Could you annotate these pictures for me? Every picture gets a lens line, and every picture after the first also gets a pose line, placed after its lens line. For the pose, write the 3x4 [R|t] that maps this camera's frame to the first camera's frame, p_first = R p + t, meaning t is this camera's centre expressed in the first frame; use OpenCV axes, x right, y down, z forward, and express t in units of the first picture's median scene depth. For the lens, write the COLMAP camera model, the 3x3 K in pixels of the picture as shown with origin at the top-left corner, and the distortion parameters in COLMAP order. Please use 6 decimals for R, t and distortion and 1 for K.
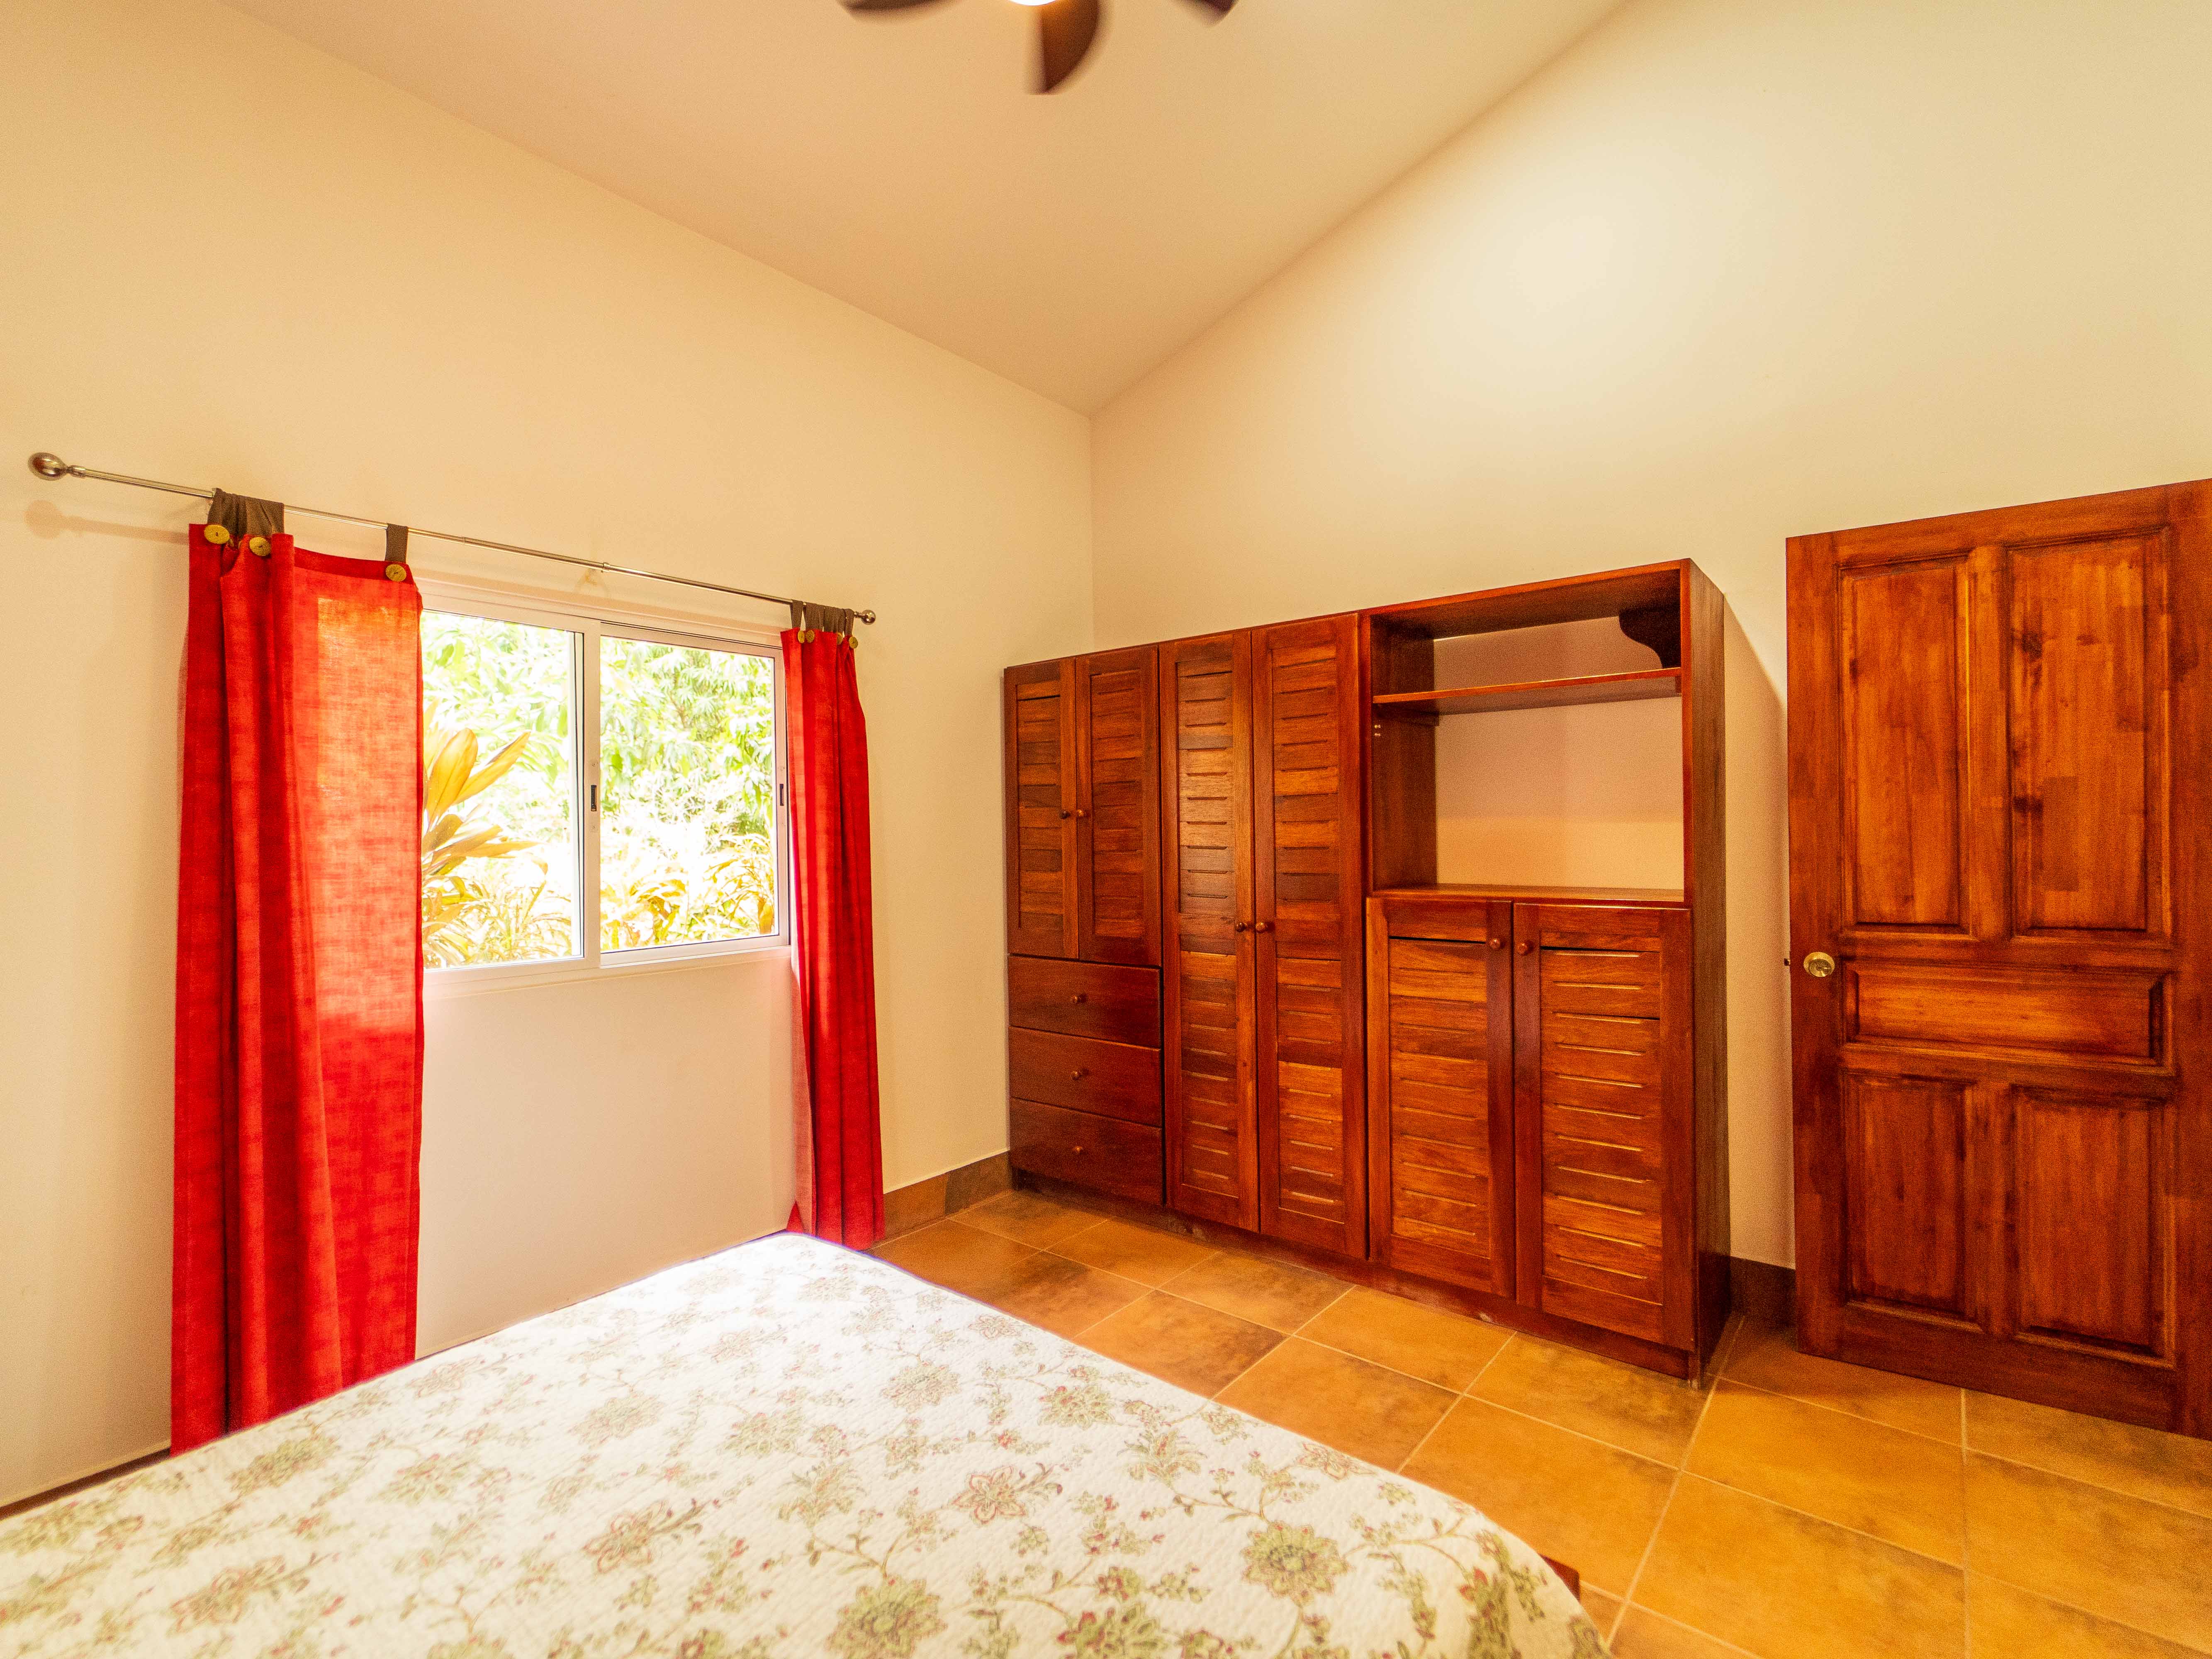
lens RADIAL K [[983.4, 0, 1171.7], [0, 983.4, 827.6], [0, 0, 1]] dist [0.001015, 0.000075]
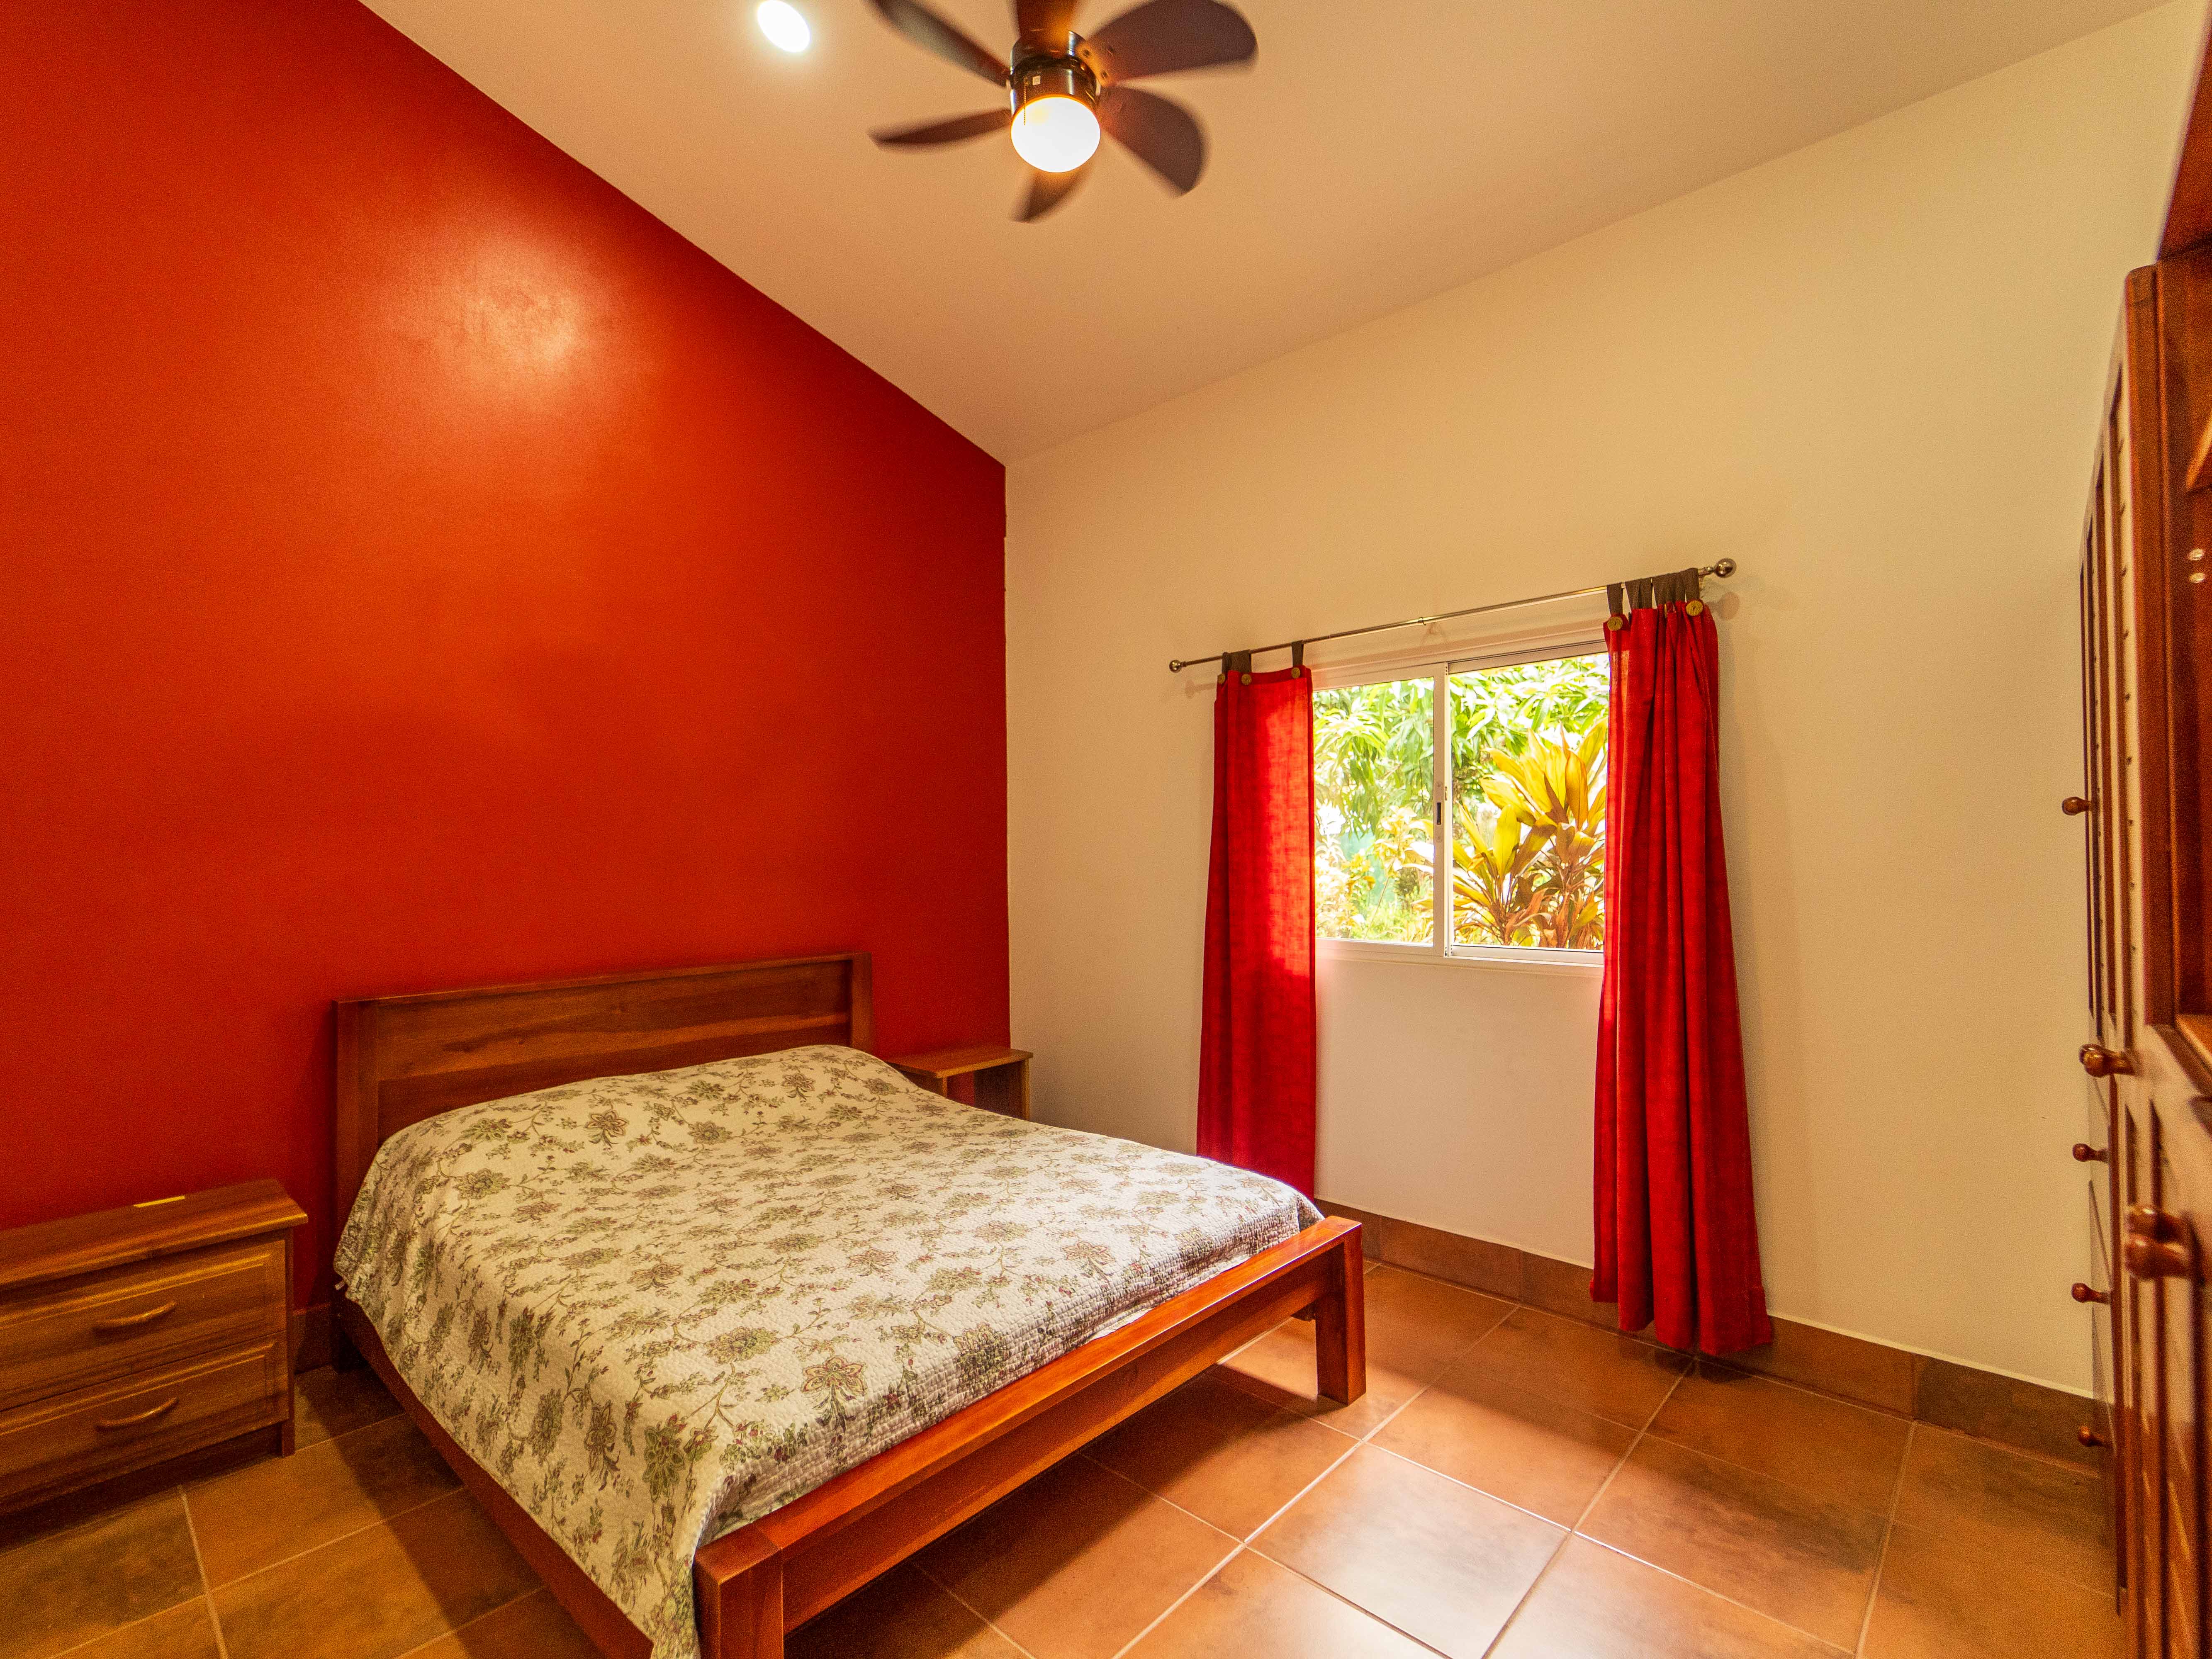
lens RADIAL K [[1024.8, 0, 1116.0], [0, 1024.8, 838.7], [0, 0, 1]] dist [0.001939, -0.000076]
pose [[-0.081791, 0.001141, -0.996649, 1.038505], [0.018351, 0.999832, -0.000361, -0.010049], [0.996481, -0.018319, -0.081798, 1.086794]]
